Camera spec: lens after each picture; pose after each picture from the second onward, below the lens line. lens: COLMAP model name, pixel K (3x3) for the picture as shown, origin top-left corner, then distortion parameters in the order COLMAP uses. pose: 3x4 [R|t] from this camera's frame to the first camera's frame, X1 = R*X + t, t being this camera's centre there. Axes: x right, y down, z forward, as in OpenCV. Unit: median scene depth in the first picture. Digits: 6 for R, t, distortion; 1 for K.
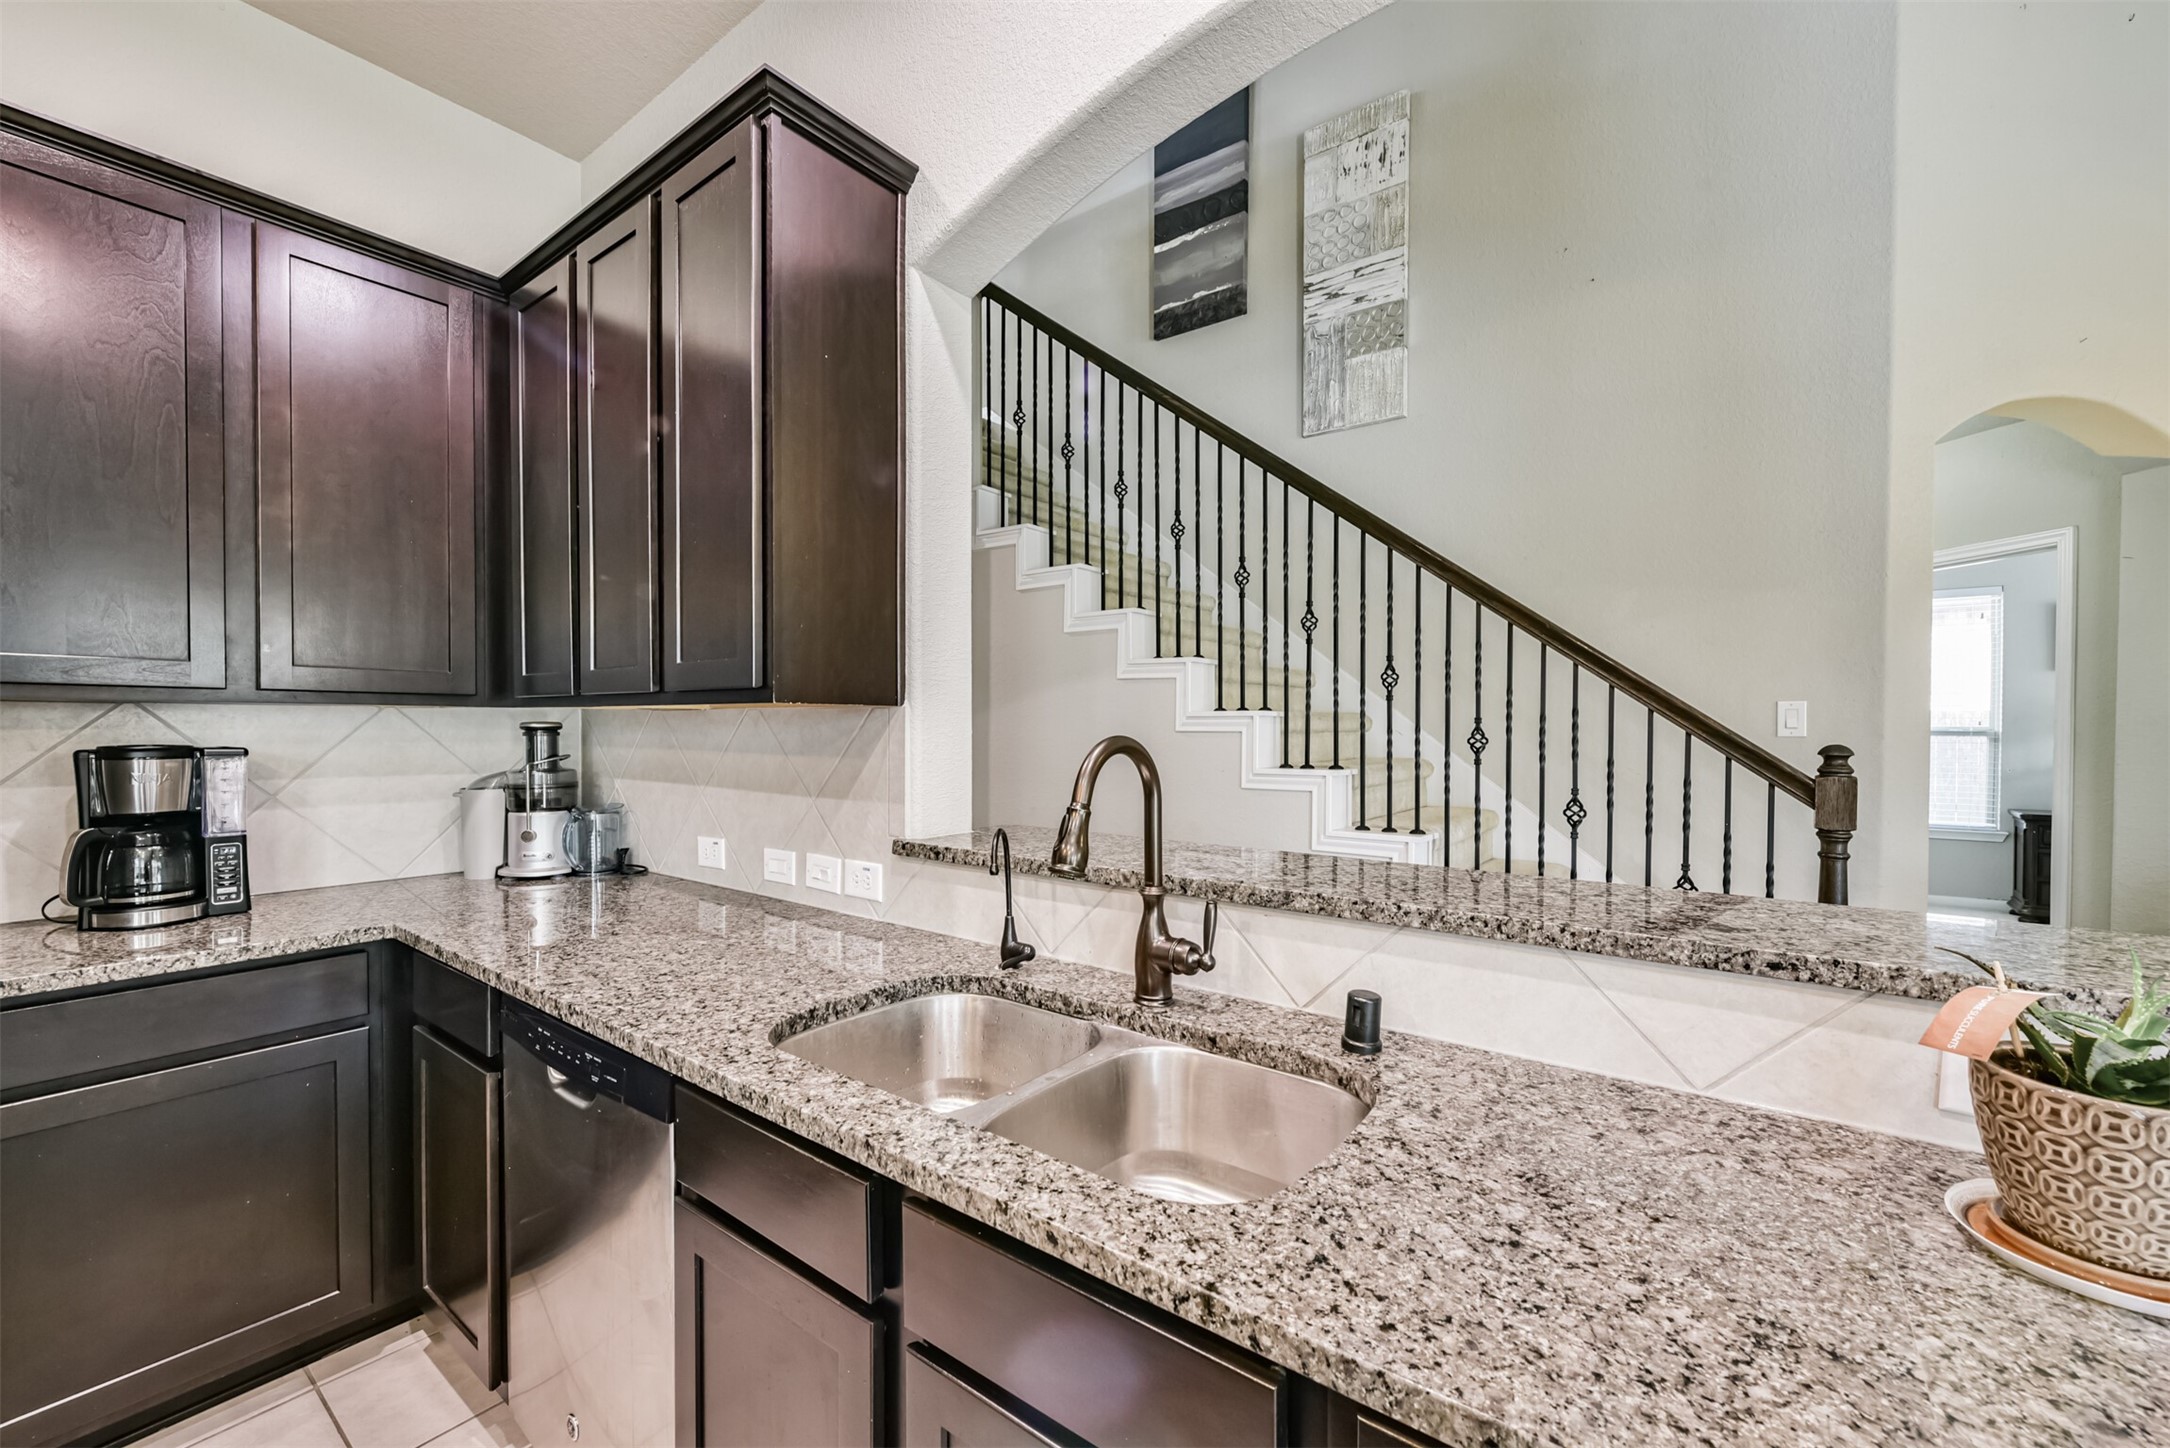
lens RADIAL K [[863.4, 0, 1074.5], [0, 863.4, 732.3], [0, 0, 1]] dist [0.001829, 0.000886]
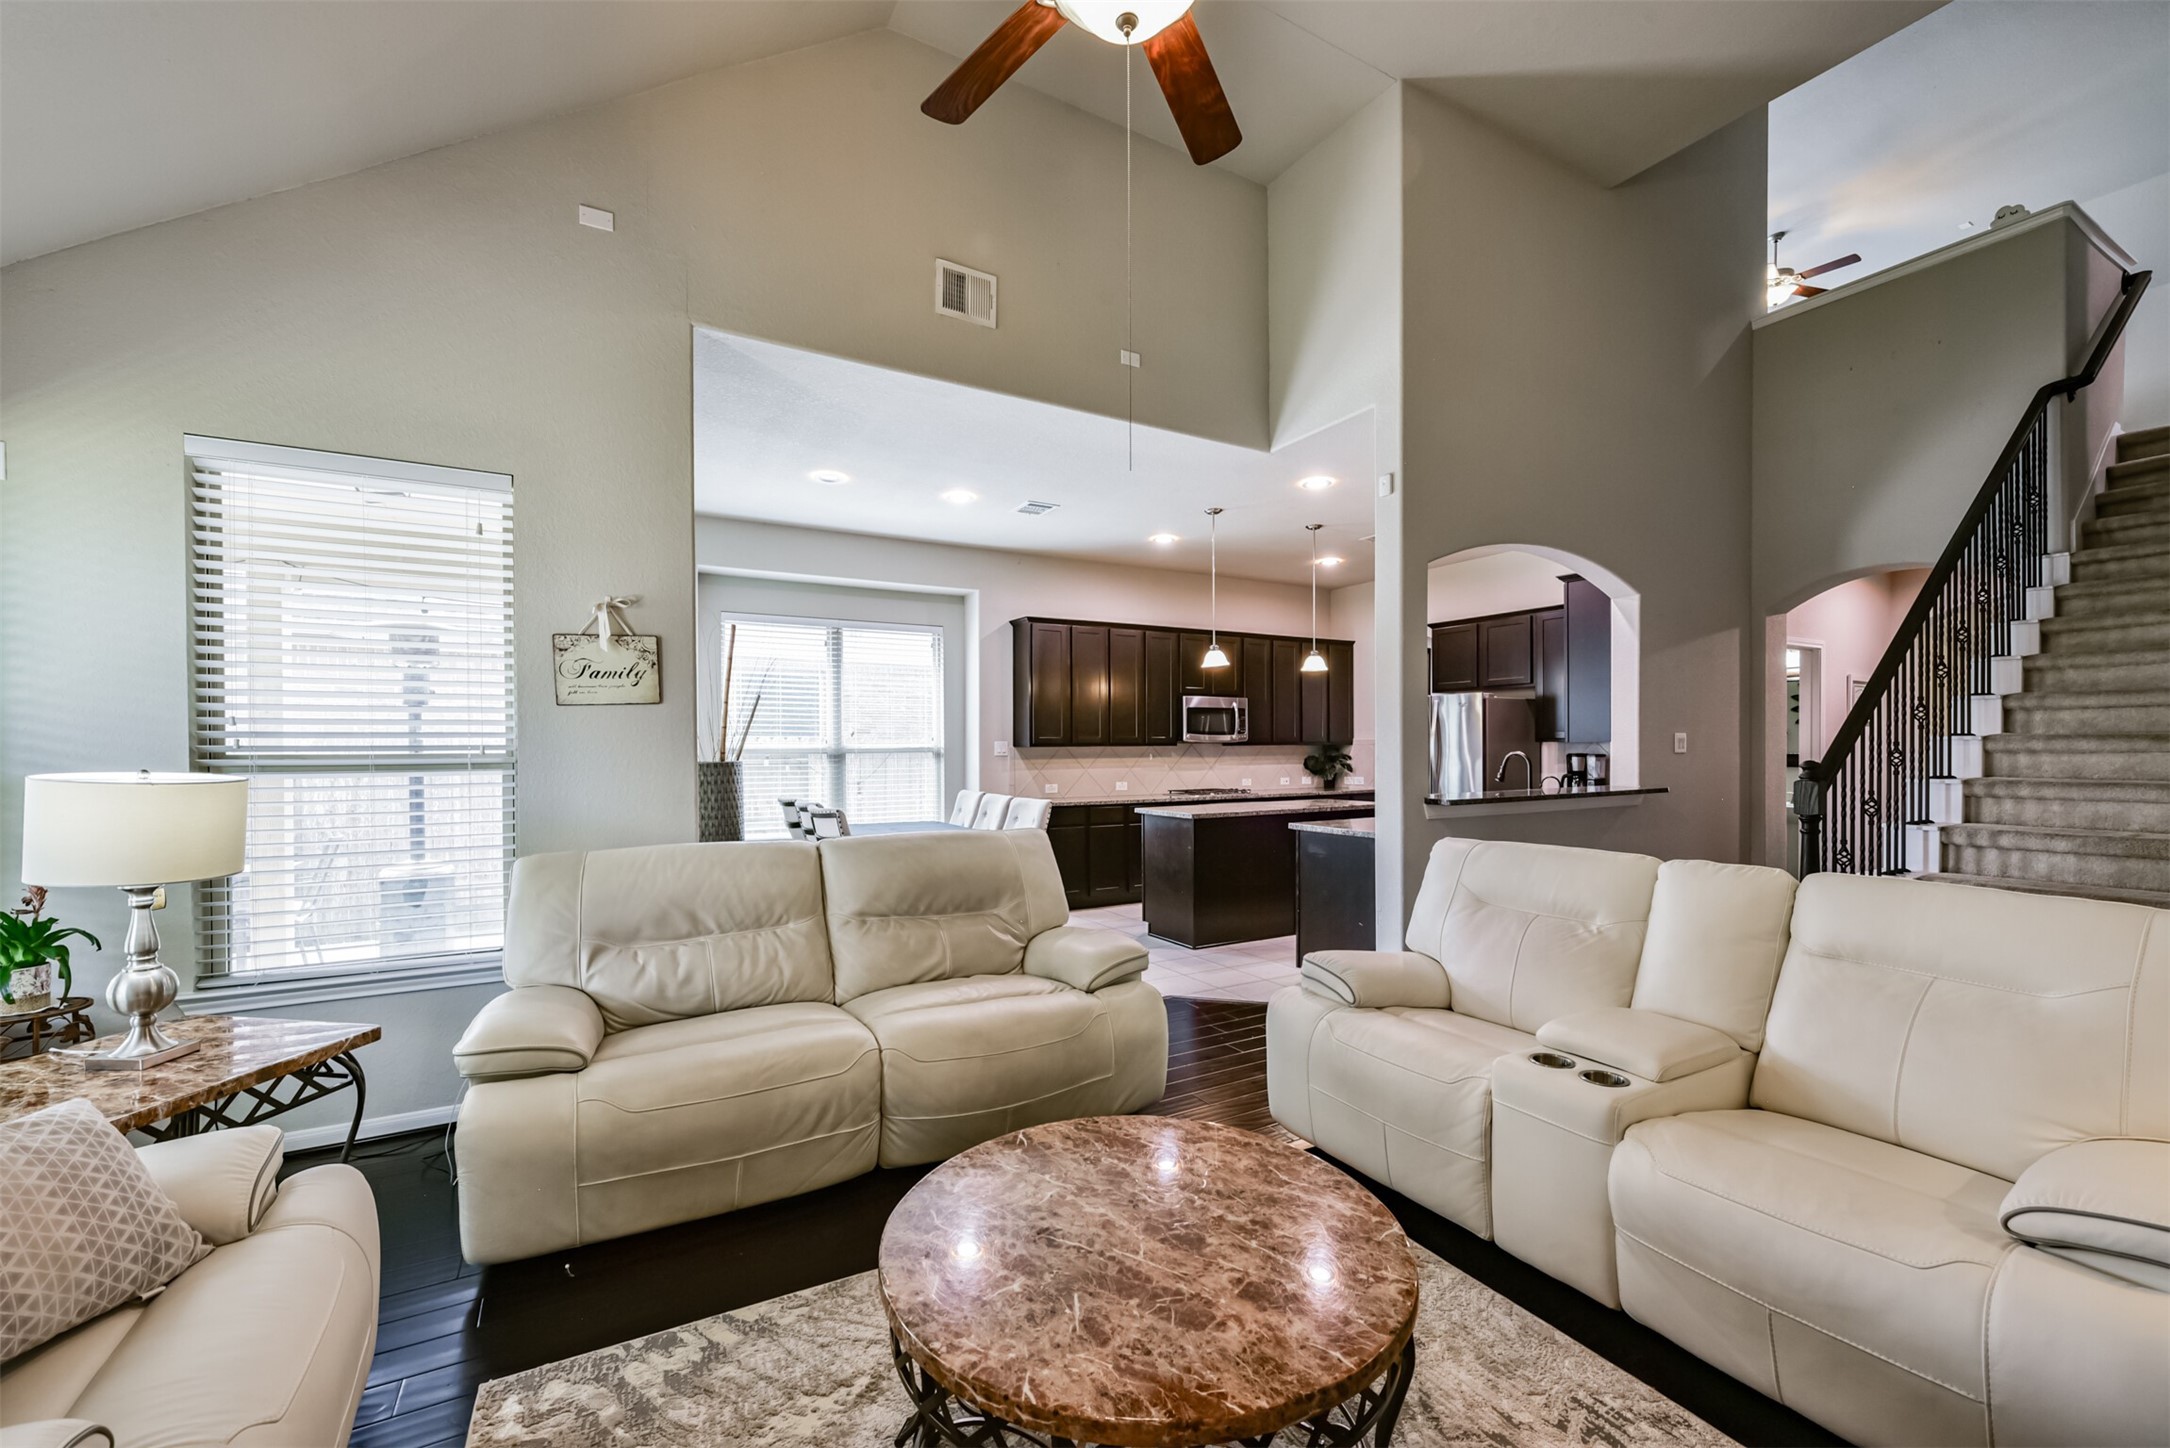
lens RADIAL K [[863.4, 0, 1066.9], [0, 863.4, 752.1], [0, 0, 1]] dist [0.001829, 0.000886]
pose [[-0.393701, 0.005874, -0.919220, 2.970315], [-0.000620, 0.999978, 0.006656, -0.012347], [0.919238, 0.003190, -0.393689, 0.377278]]
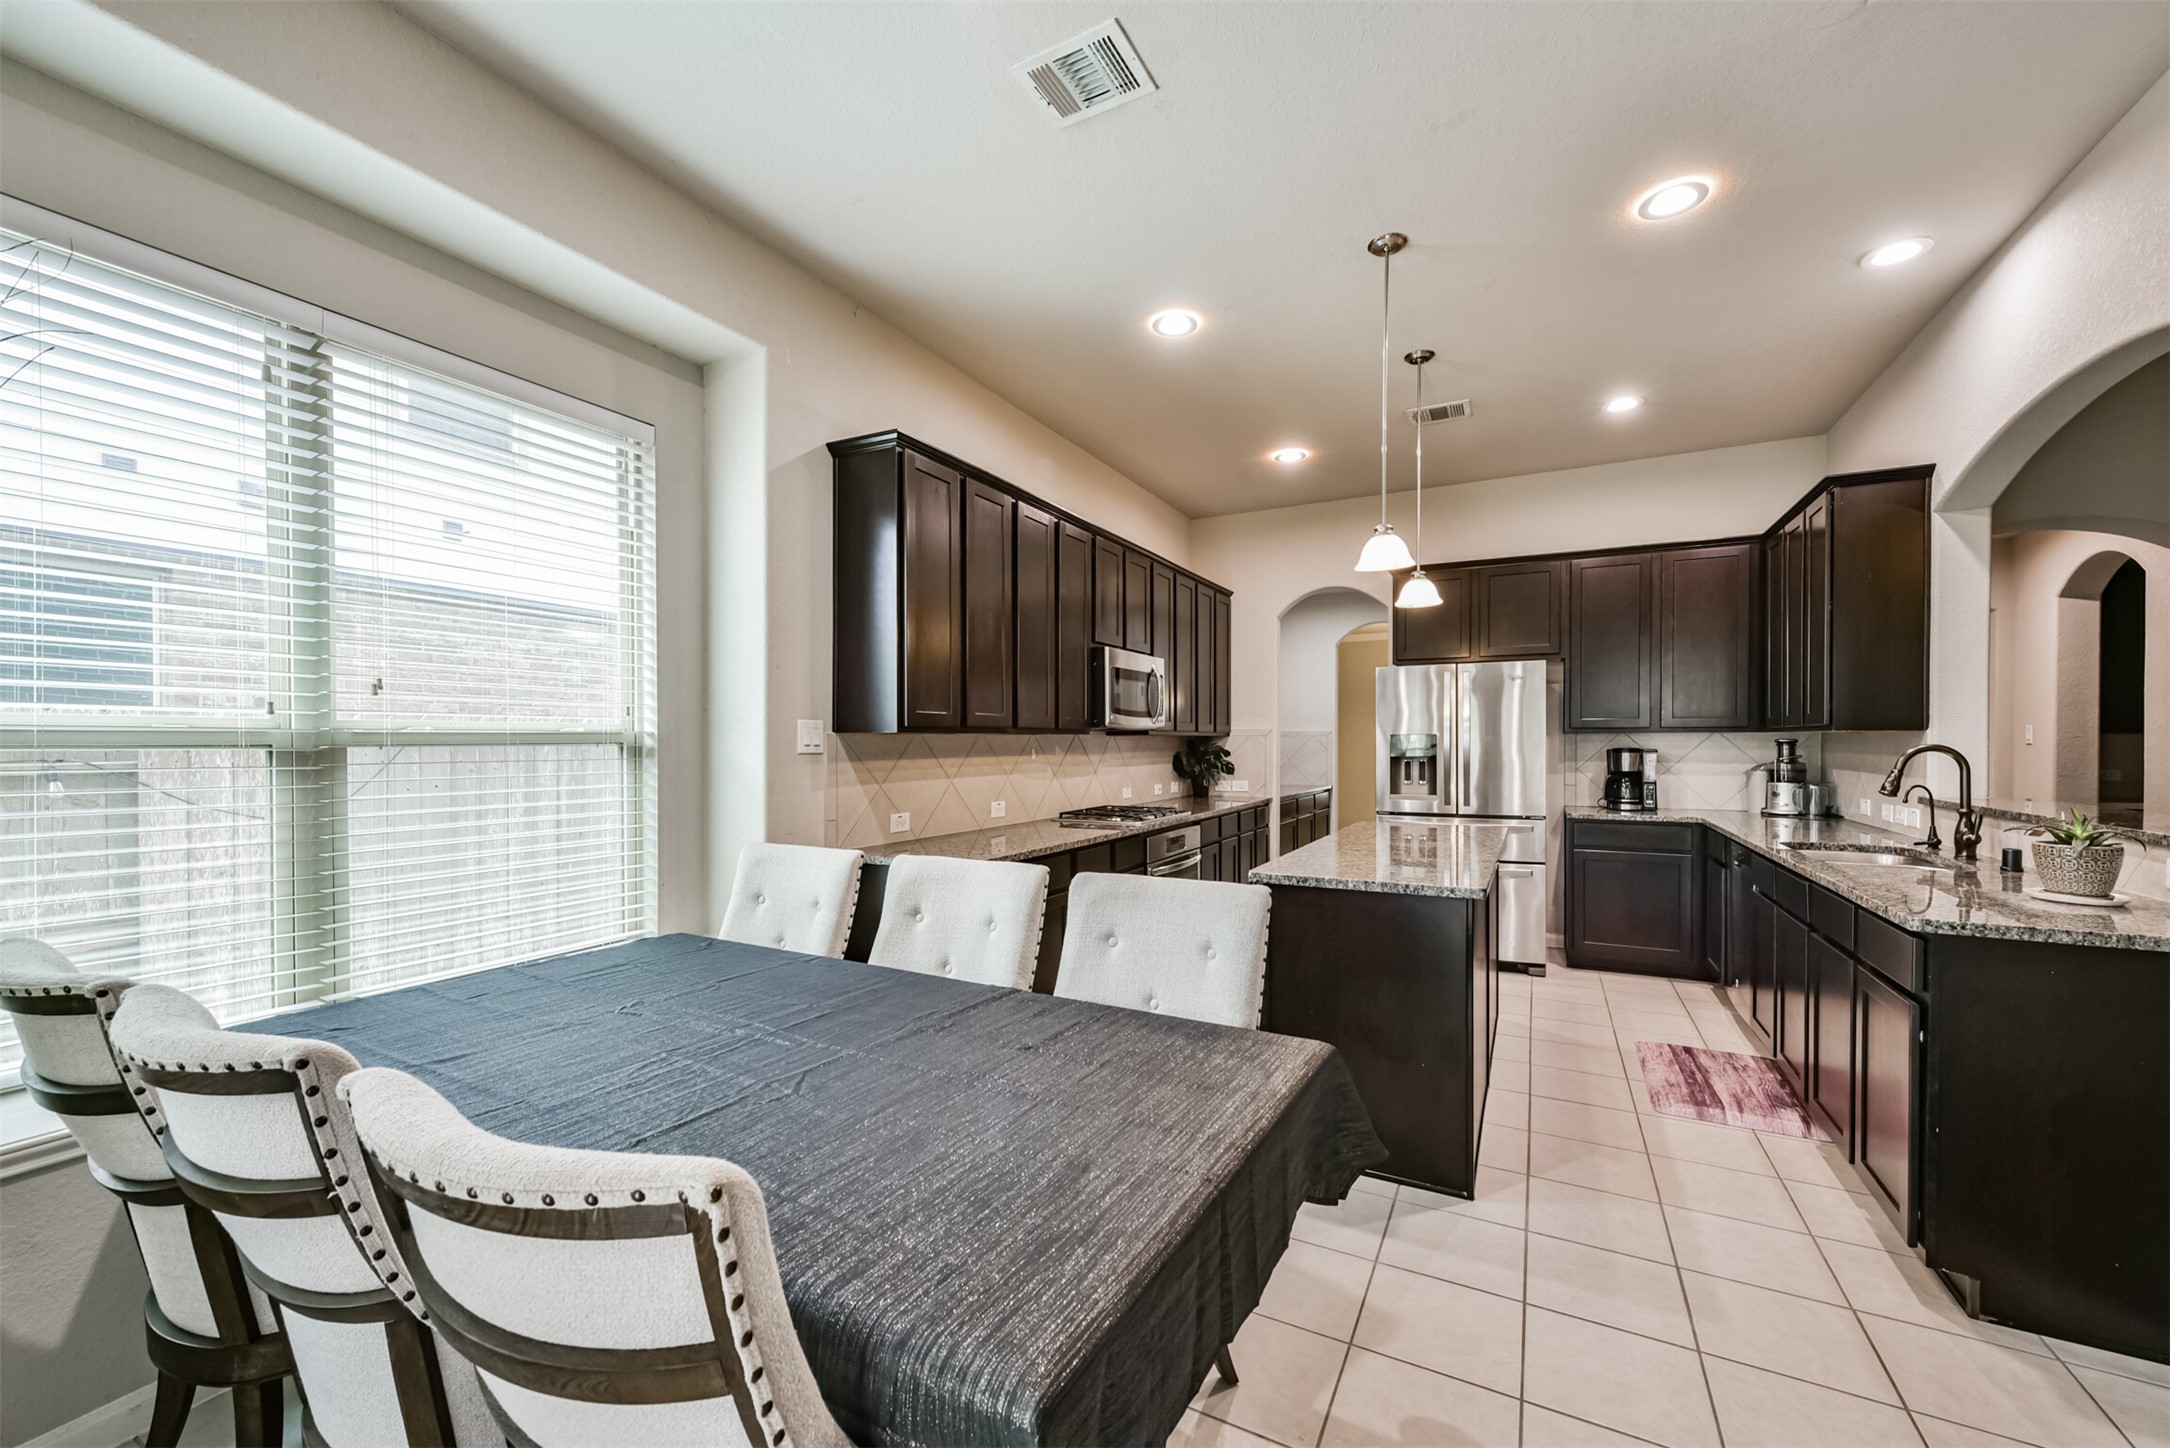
lens RADIAL K [[863.4, 0, 1074.0], [0, 863.4, 748.9], [0, 0, 1]] dist [0.001829, 0.000886]
pose [[0.171980, 0.007307, -0.985073, 1.290635], [-0.005123, 0.999966, 0.006523, 0.008051], [0.985087, 0.003925, 0.172011, -1.166019]]
